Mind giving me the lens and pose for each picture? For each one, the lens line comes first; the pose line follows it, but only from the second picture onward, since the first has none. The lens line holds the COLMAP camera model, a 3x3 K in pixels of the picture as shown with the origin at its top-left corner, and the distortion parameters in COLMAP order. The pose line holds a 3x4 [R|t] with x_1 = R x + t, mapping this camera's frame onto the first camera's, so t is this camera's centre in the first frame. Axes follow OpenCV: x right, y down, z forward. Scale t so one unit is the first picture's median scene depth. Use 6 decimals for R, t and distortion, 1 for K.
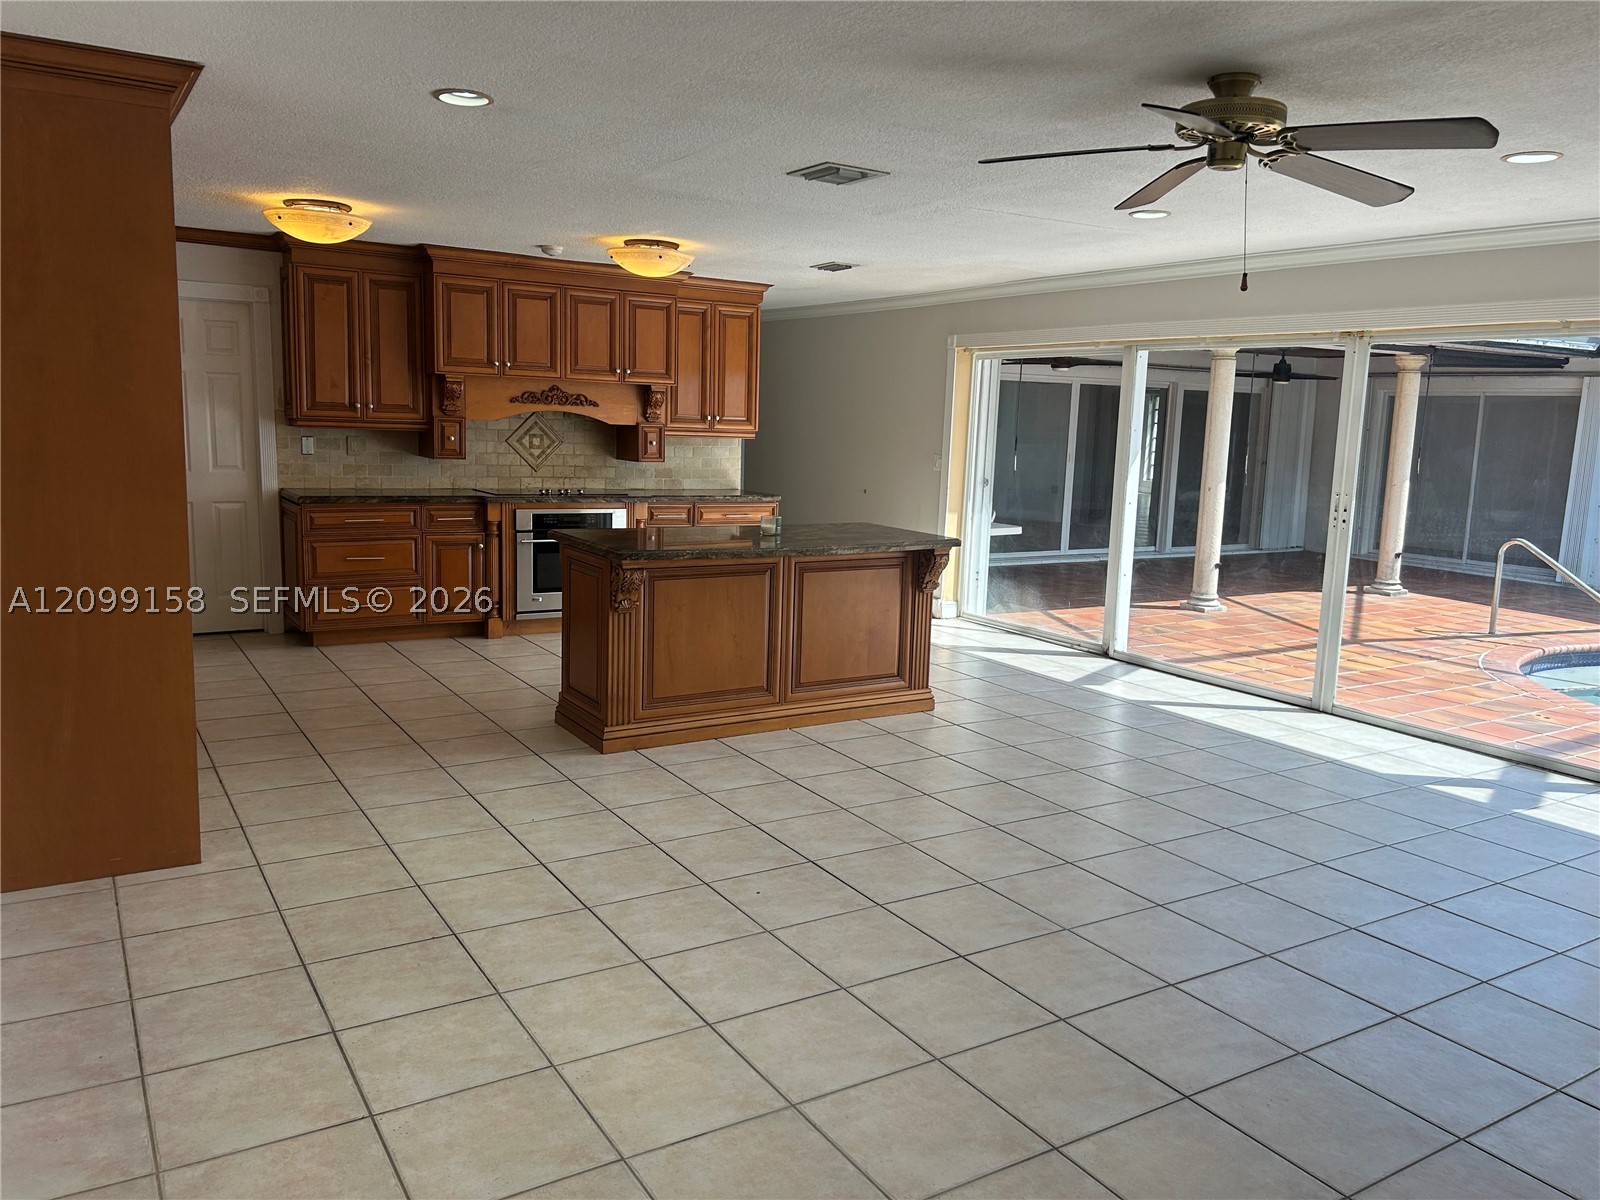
lens RADIAL K [[1200.9, 0, 808.9], [0, 1200.9, 604.4], [0, 0, 1]] dist [0.084921, -0.117561]
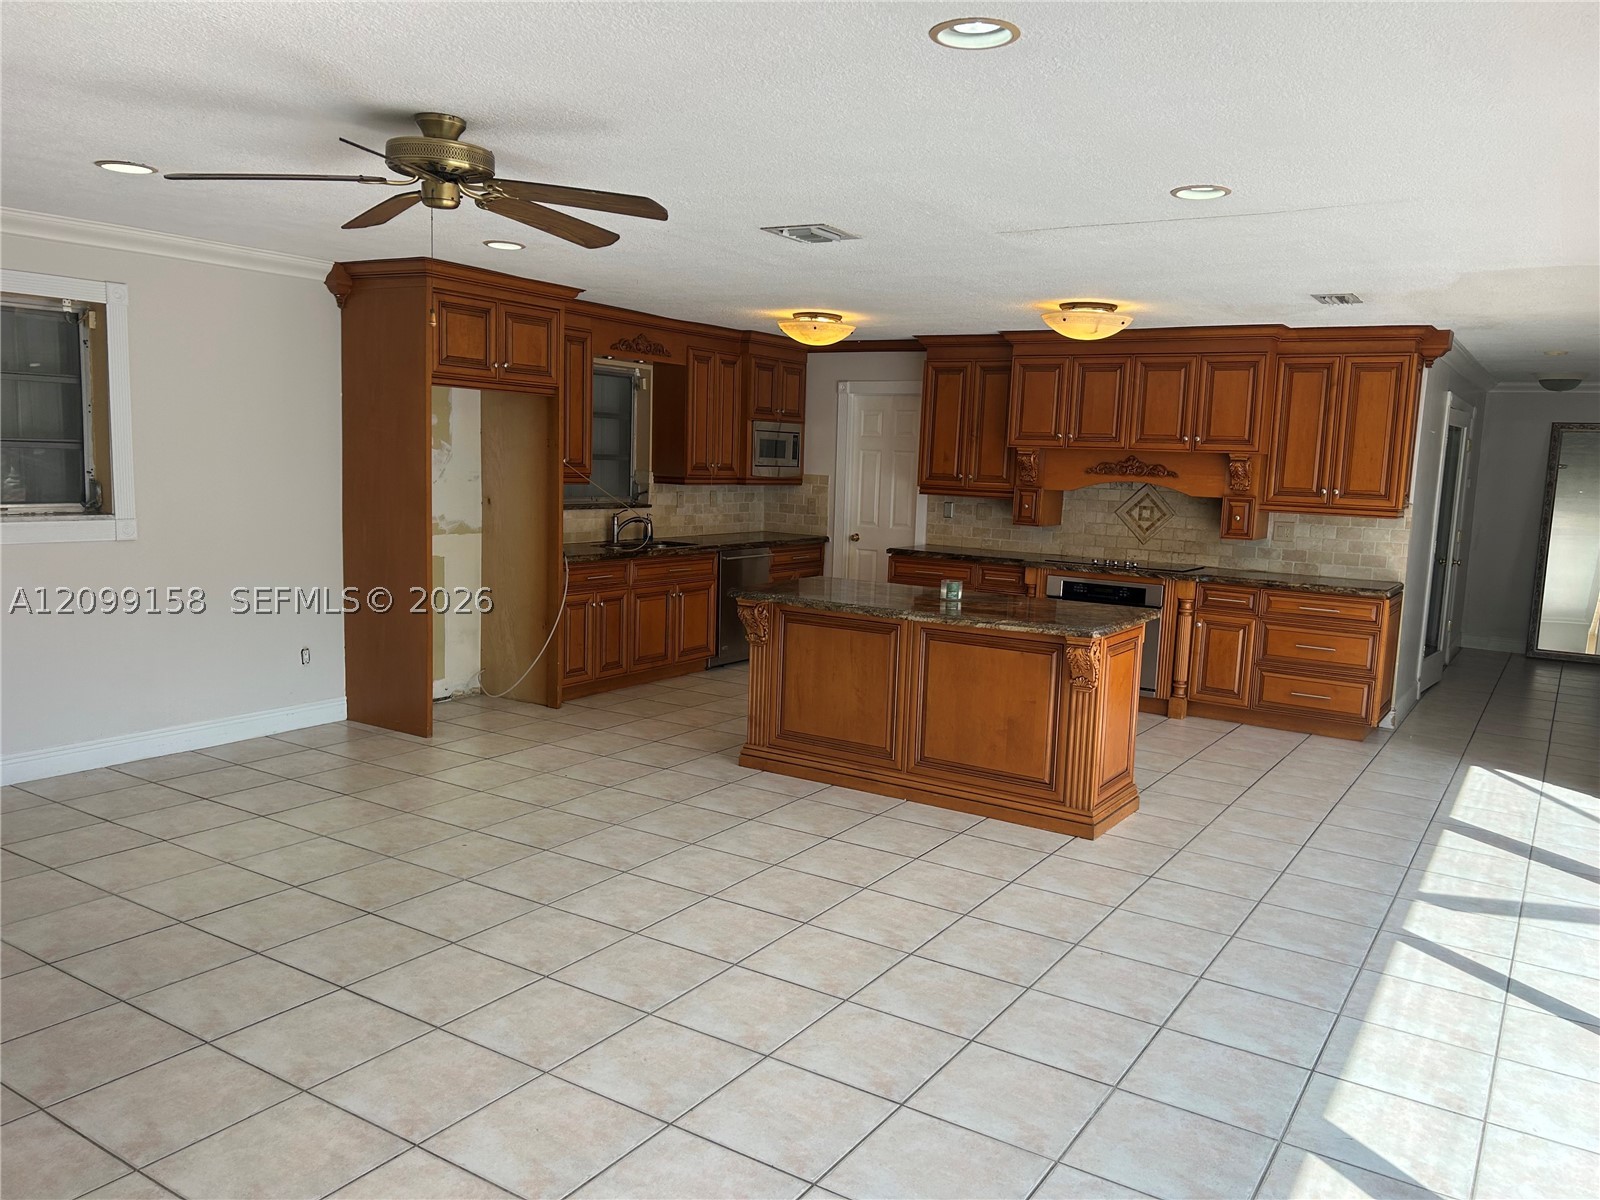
lens RADIAL K [[1200.9, 0, 808.9], [0, 1200.9, 604.4], [0, 0, 1]] dist [0.084921, -0.117561]
pose [[0.422682, 0.091912, -0.901605, 0.599669], [-0.165261, 0.985981, 0.023037, -0.043795], [0.891083, 0.139263, 0.431945, 0.377514]]
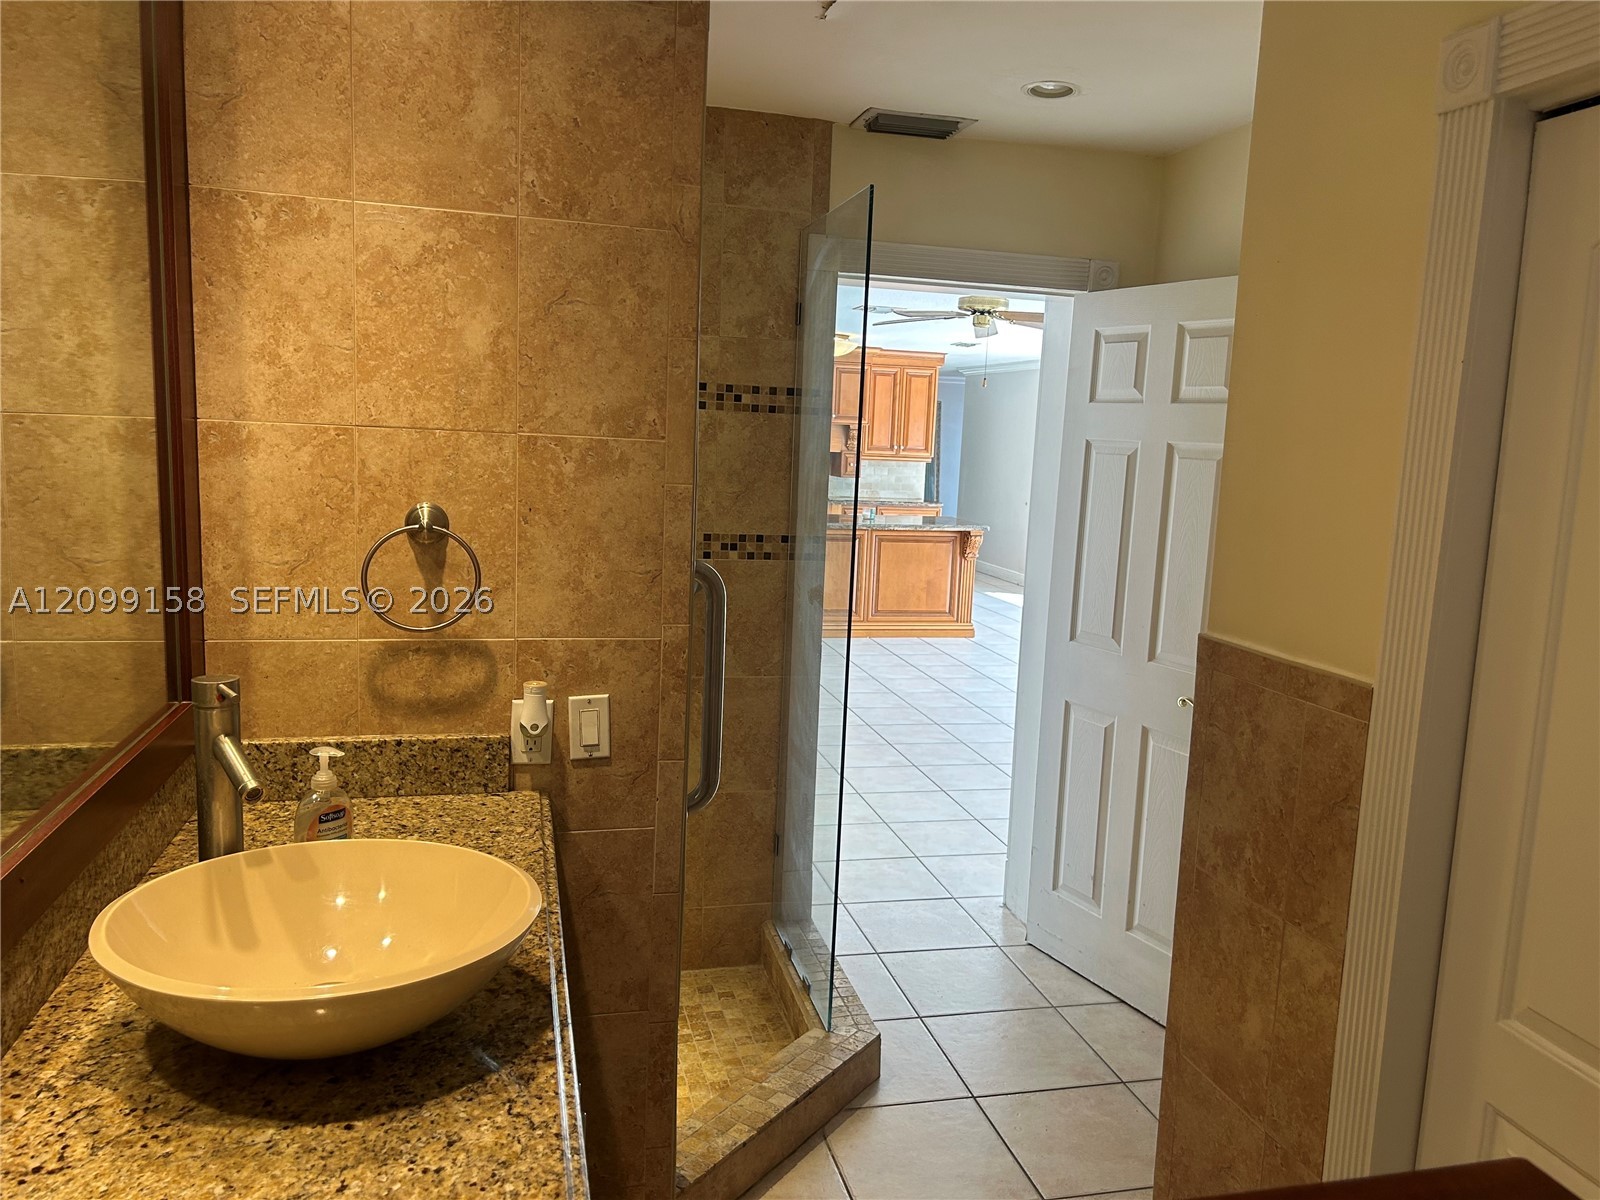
lens RADIAL K [[1200.9, 0, 808.9], [0, 1200.9, 604.4], [0, 0, 1]] dist [0.084921, -0.117561]
pose [[0.948217, 0.050347, -0.313606, 0.311436], [-0.058722, 0.998124, -0.017309, 0.069159], [0.312146, 0.034828, 0.949395, -0.425084]]
